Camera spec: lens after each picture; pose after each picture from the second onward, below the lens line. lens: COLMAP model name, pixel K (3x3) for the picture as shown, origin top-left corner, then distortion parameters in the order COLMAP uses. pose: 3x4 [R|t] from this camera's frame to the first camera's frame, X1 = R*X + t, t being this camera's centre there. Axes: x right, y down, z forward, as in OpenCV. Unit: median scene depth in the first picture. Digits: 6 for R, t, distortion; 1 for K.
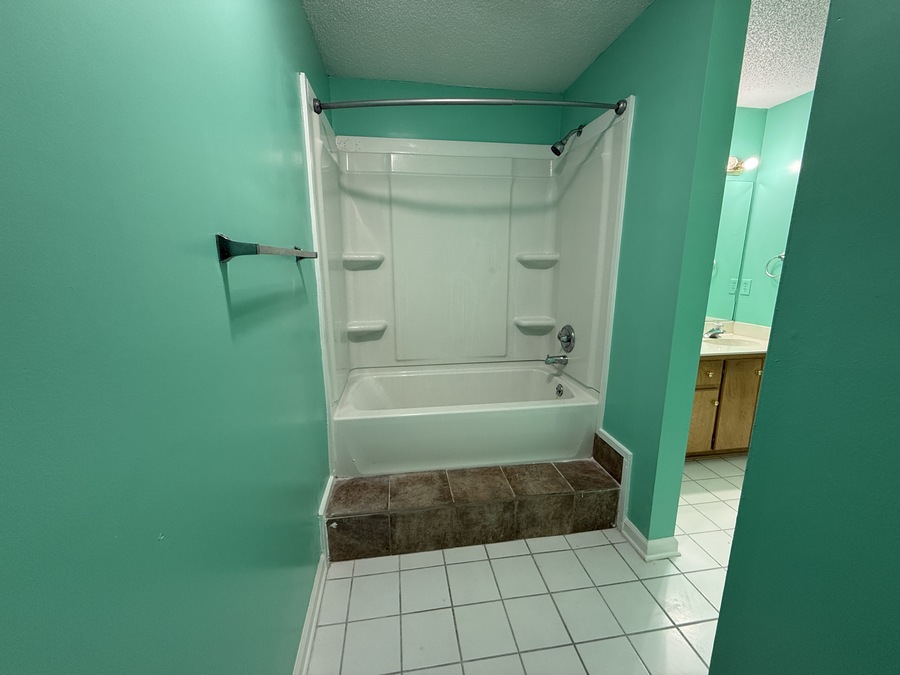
lens RADIAL K [[358.9, 0, 448.6], [0, 358.9, 332.5], [0, 0, 1]] dist [-0.002071, 0.000282]
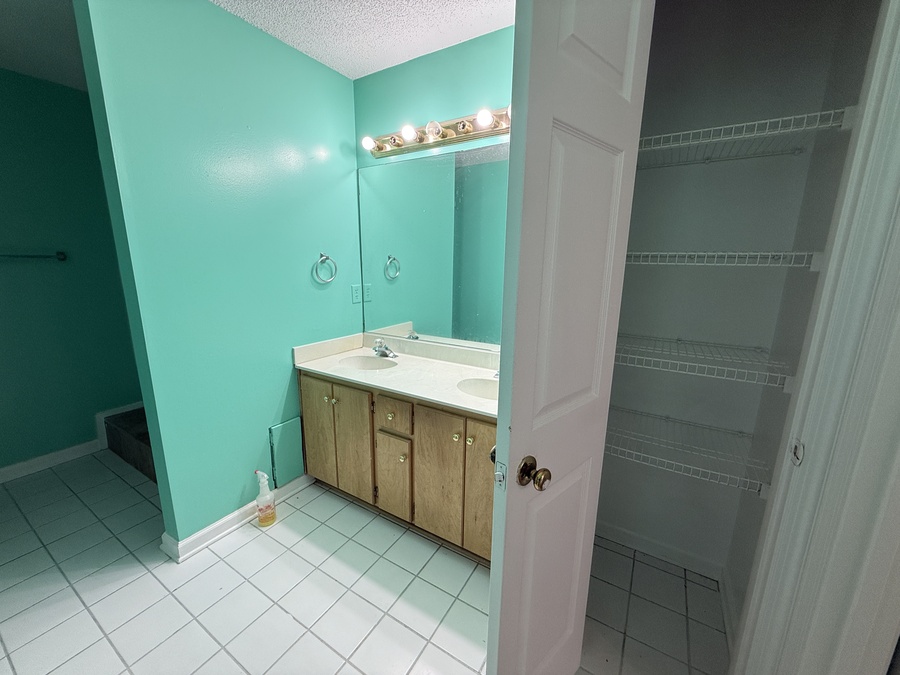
lens RADIAL K [[358.9, 0, 446.0], [0, 358.9, 336.8], [0, 0, 1]] dist [-0.002071, 0.000282]
pose [[0.771333, 0.144256, -0.619868, 1.184327], [-0.133270, 0.988990, 0.064323, -0.103703], [0.622322, 0.032995, 0.782066, 0.456427]]
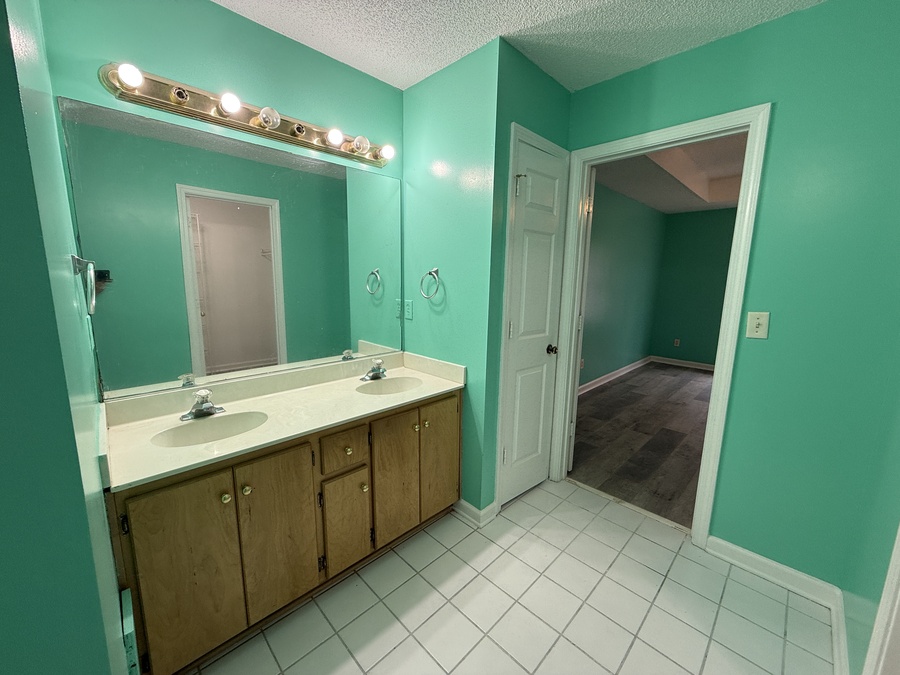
lens RADIAL K [[358.9, 0, 444.3], [0, 358.9, 336.8], [0, 0, 1]] dist [-0.002071, 0.000282]
pose [[0.803111, -0.081965, 0.590165, 0.470843], [0.094461, 0.995481, 0.009713, -0.075723], [-0.588294, 0.047947, 0.807224, 0.341250]]
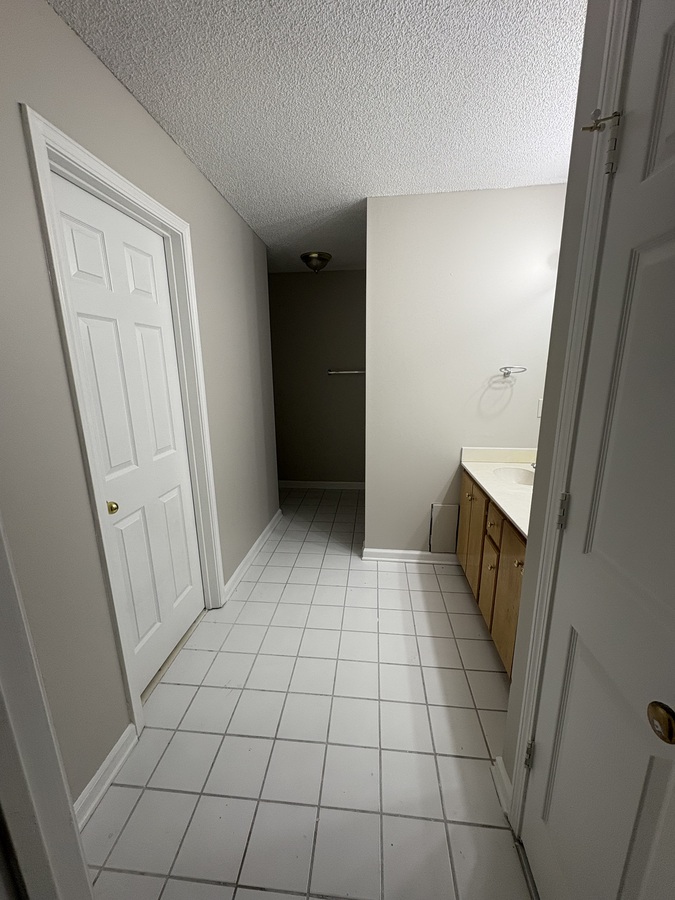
lens RADIAL K [[358.9, 0, 338.0], [0, 358.9, 452.8], [0, 0, 1]] dist [-0.002610, 0.001039]
pose [[-0.235804, 0.223080, -0.945850, 1.430748], [-0.184372, 0.945349, 0.268927, -0.167700], [0.954151, 0.237802, -0.181787, 0.740246]]
